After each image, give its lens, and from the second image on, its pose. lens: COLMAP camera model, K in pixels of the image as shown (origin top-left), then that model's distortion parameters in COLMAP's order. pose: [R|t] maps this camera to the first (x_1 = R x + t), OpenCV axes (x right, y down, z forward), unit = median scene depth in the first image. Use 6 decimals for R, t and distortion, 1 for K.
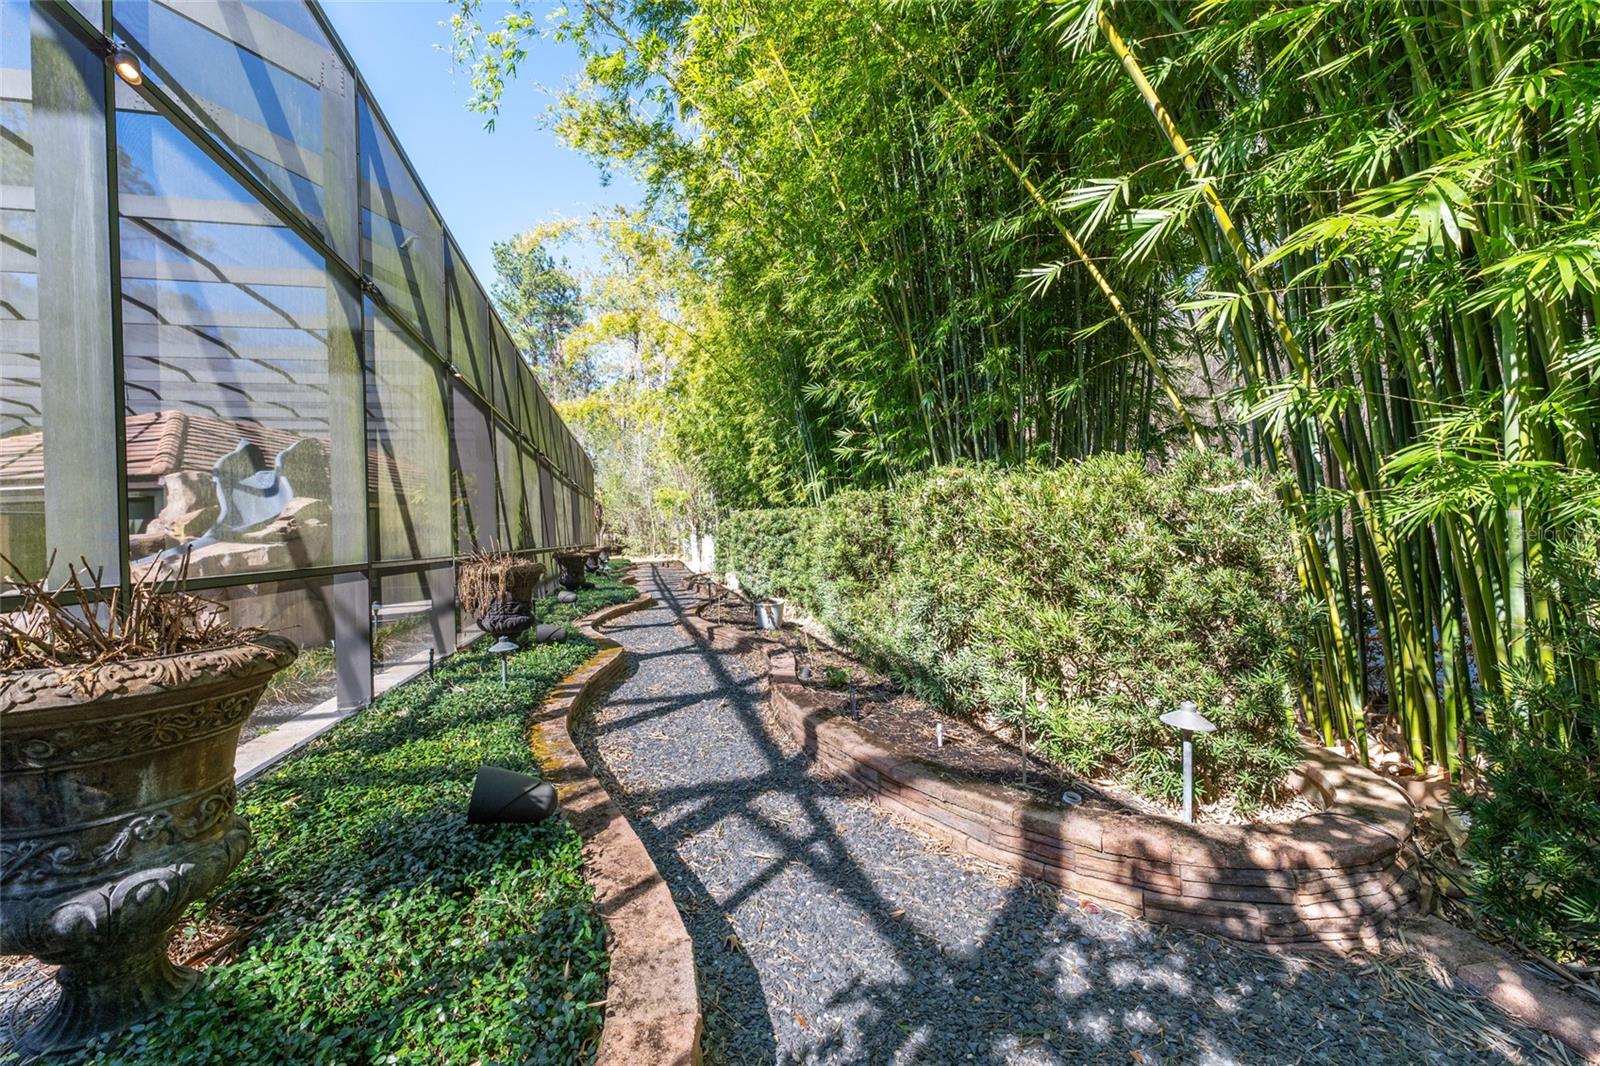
lens RADIAL K [[631.4, 0, 800.0], [0, 631.4, 533.0], [0, 0, 1]] dist [0.001166, -0.000171]
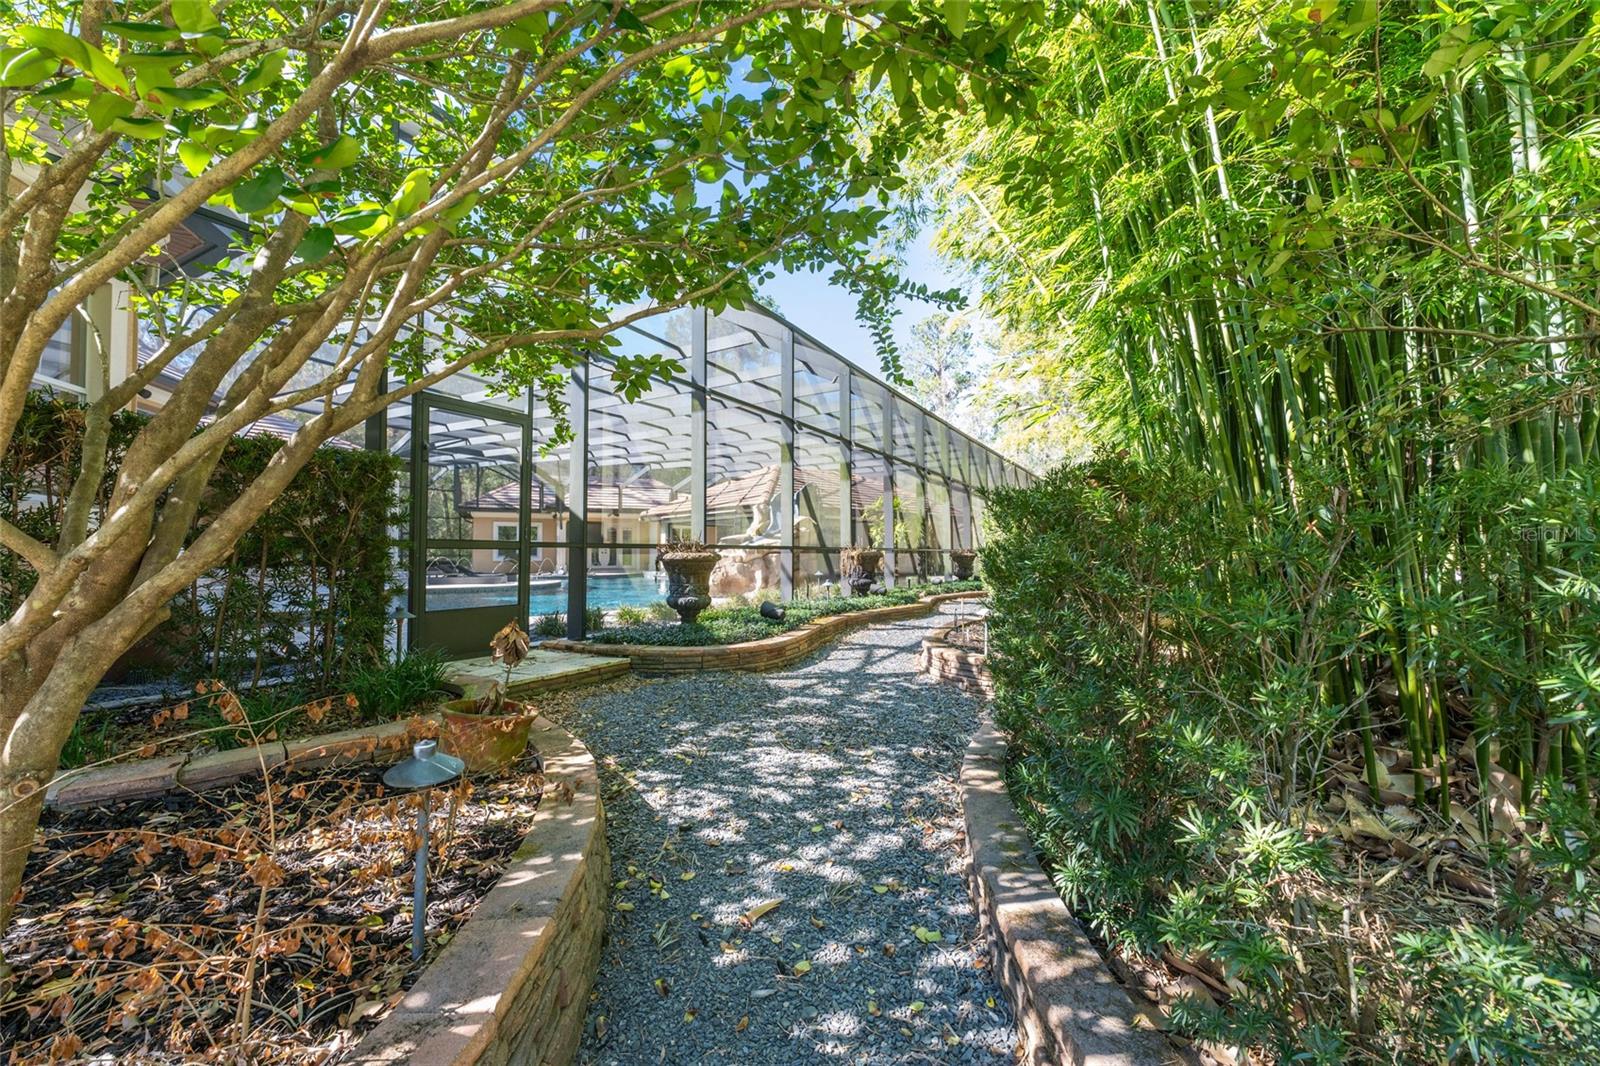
lens RADIAL K [[631.4, 0, 800.0], [0, 631.4, 533.0], [0, 0, 1]] dist [0.001166, -0.000171]
pose [[0.705176, 0.006308, -0.709005, 1.240149], [-0.021323, 0.999697, -0.012313, 0.038170], [0.708712, 0.023801, 0.705096, -0.759669]]
